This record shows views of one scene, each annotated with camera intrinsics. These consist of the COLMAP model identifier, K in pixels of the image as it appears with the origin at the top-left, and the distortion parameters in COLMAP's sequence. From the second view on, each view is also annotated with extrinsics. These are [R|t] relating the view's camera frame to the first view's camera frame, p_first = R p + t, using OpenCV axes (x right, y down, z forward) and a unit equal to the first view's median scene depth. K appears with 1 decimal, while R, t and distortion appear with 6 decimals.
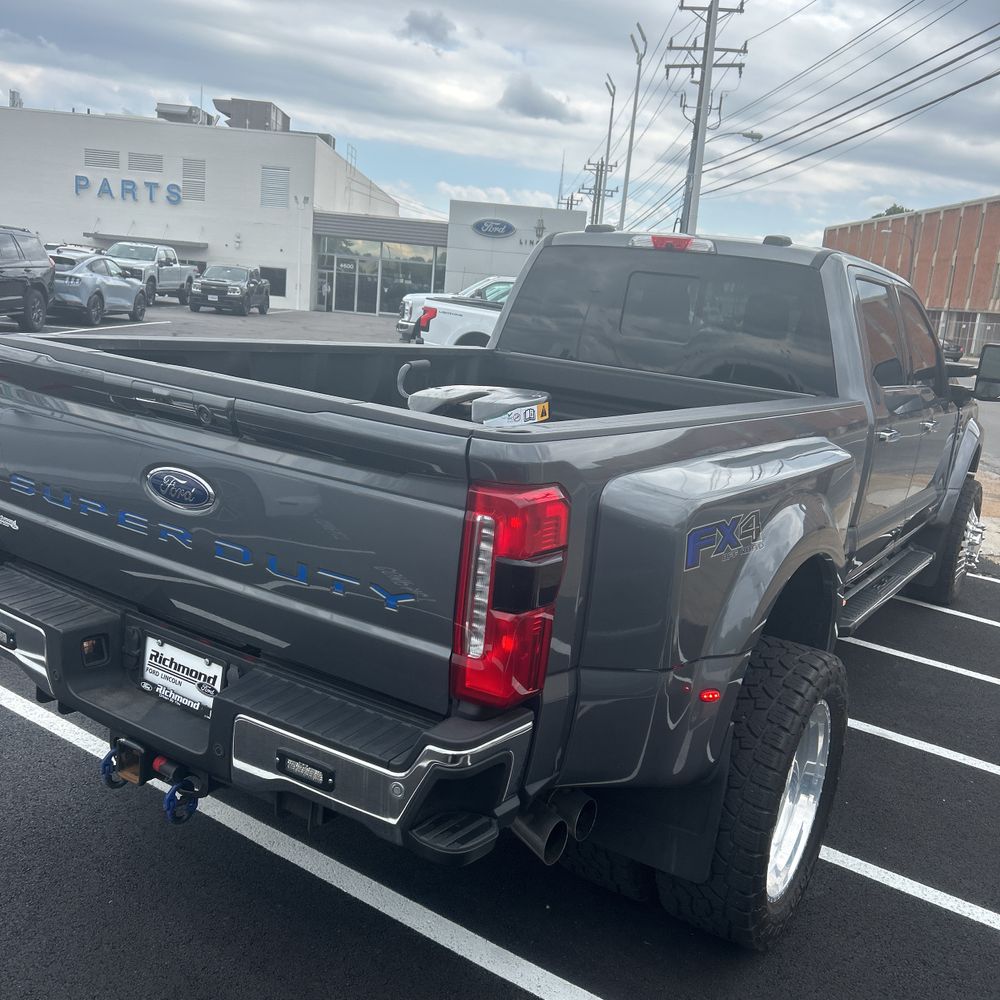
lens RADIAL K [[1032.2, 0, 499.1], [0, 1032.2, 494.0], [0, 0, 1]] dist [0.030308, 0.000000]
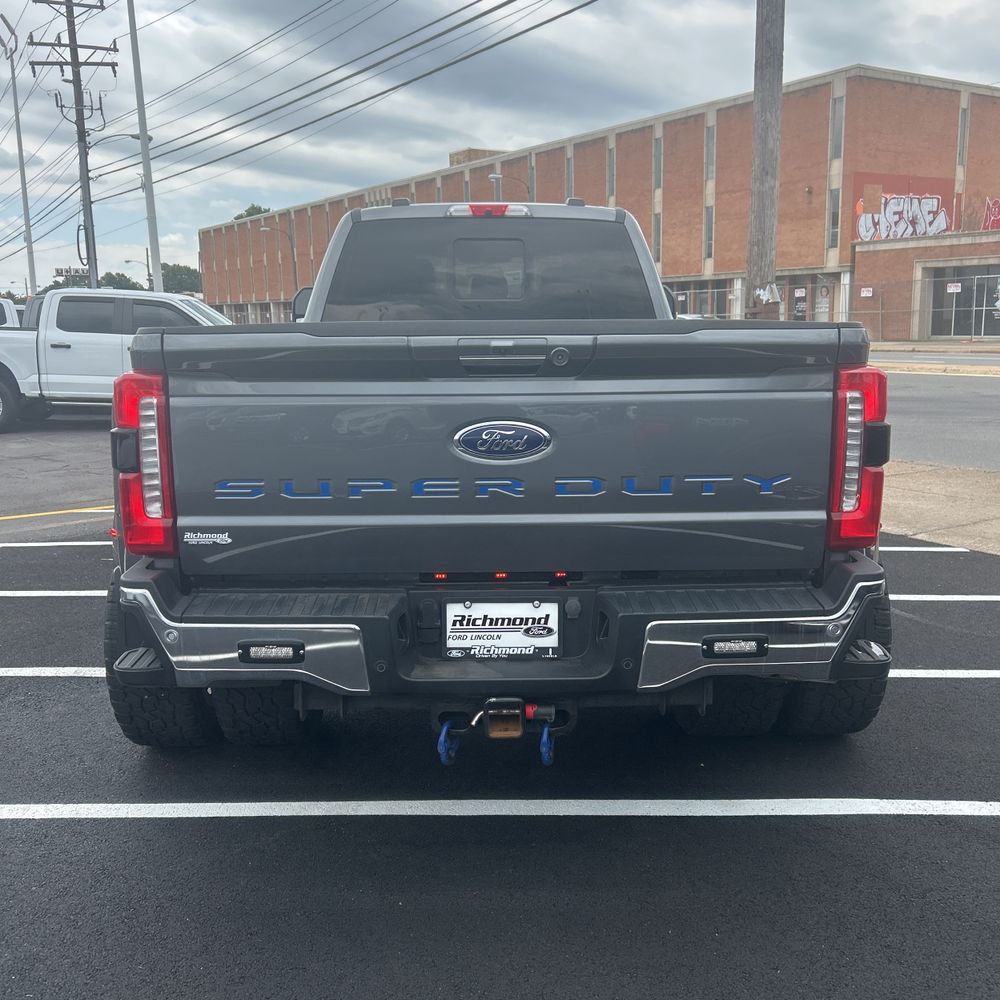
lens RADIAL K [[1032.2, 0, 499.6], [0, 1032.2, 507.4], [0, 0, 1]] dist [0.030308, 0.000000]
pose [[0.834071, -0.205339, 0.512017, -0.783674], [0.201277, 0.977434, 0.064111, -0.006137], [-0.513628, 0.049584, 0.856579, 0.123138]]
